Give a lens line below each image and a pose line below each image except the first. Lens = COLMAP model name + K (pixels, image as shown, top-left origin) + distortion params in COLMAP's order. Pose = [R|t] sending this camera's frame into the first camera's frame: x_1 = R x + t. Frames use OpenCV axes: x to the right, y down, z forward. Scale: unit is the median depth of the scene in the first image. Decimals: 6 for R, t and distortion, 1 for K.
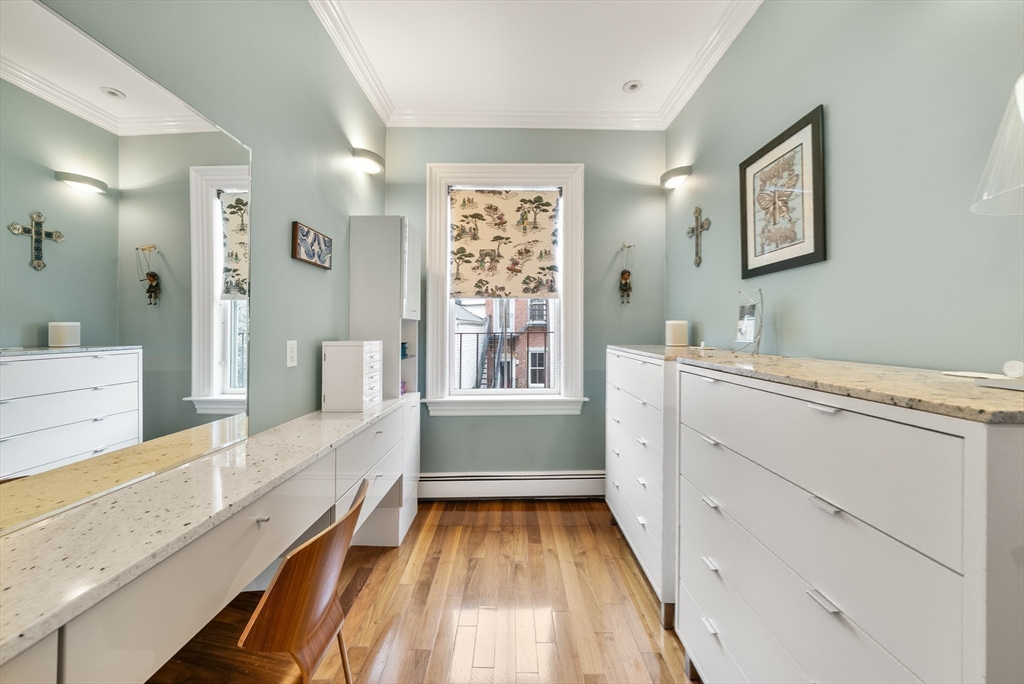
lens RADIAL K [[361.6, 0, 513.9], [0, 361.6, 327.9], [0, 0, 1]] dist [-0.006221, 0.000178]
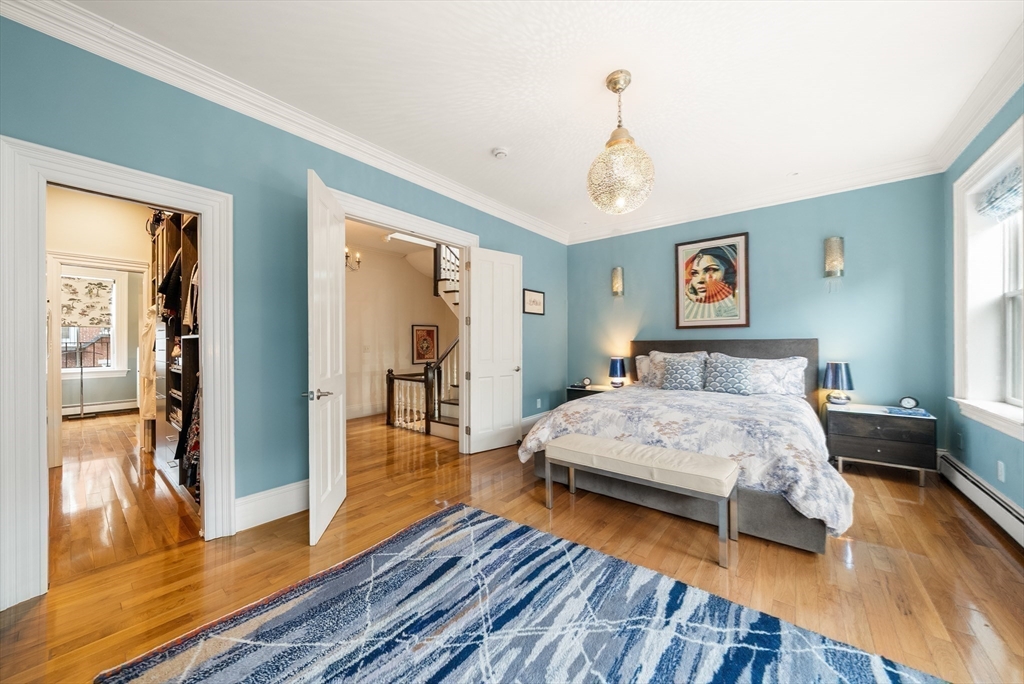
lens RADIAL K [[361.6, 0, 511.9], [0, 361.6, 340.8], [0, 0, 1]] dist [-0.006221, 0.000178]
pose [[0.626918, -0.000528, 0.779085, -0.072707], [-0.005606, 0.999971, 0.005189, -0.024445], [-0.779065, -0.007621, 0.626896, -2.692005]]
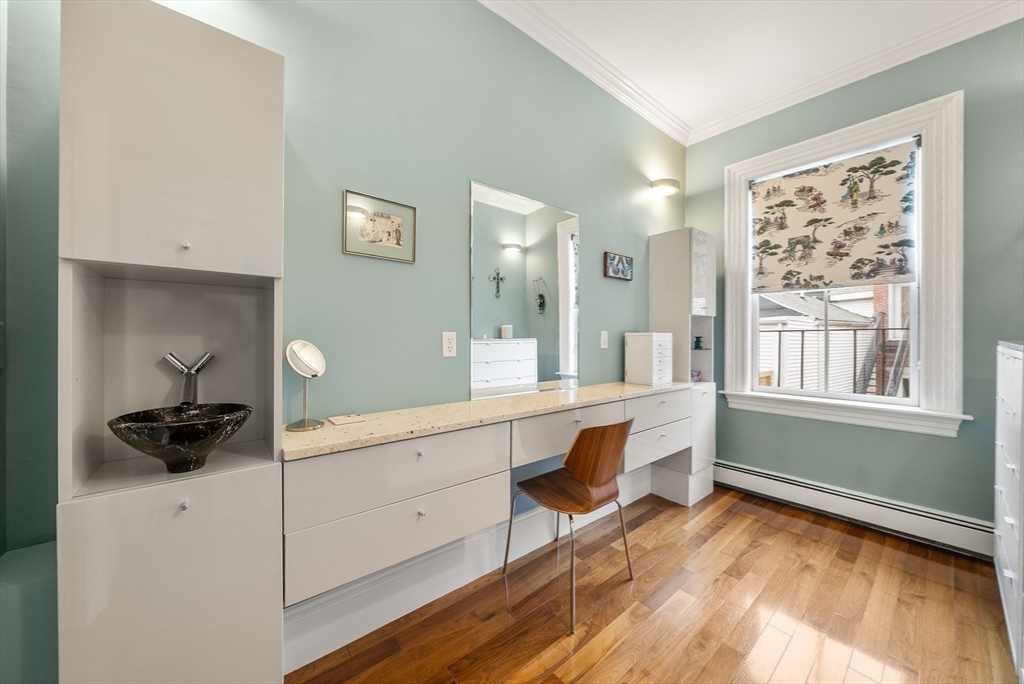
lens RADIAL K [[361.6, 0, 511.4], [0, 361.6, 336.0], [0, 0, 1]] dist [-0.006221, 0.000178]
pose [[0.639242, 0.000206, -0.769005, 0.177772], [0.007217, 0.999954, 0.006267, 0.025659], [0.768971, -0.009556, 0.639212, -0.159651]]
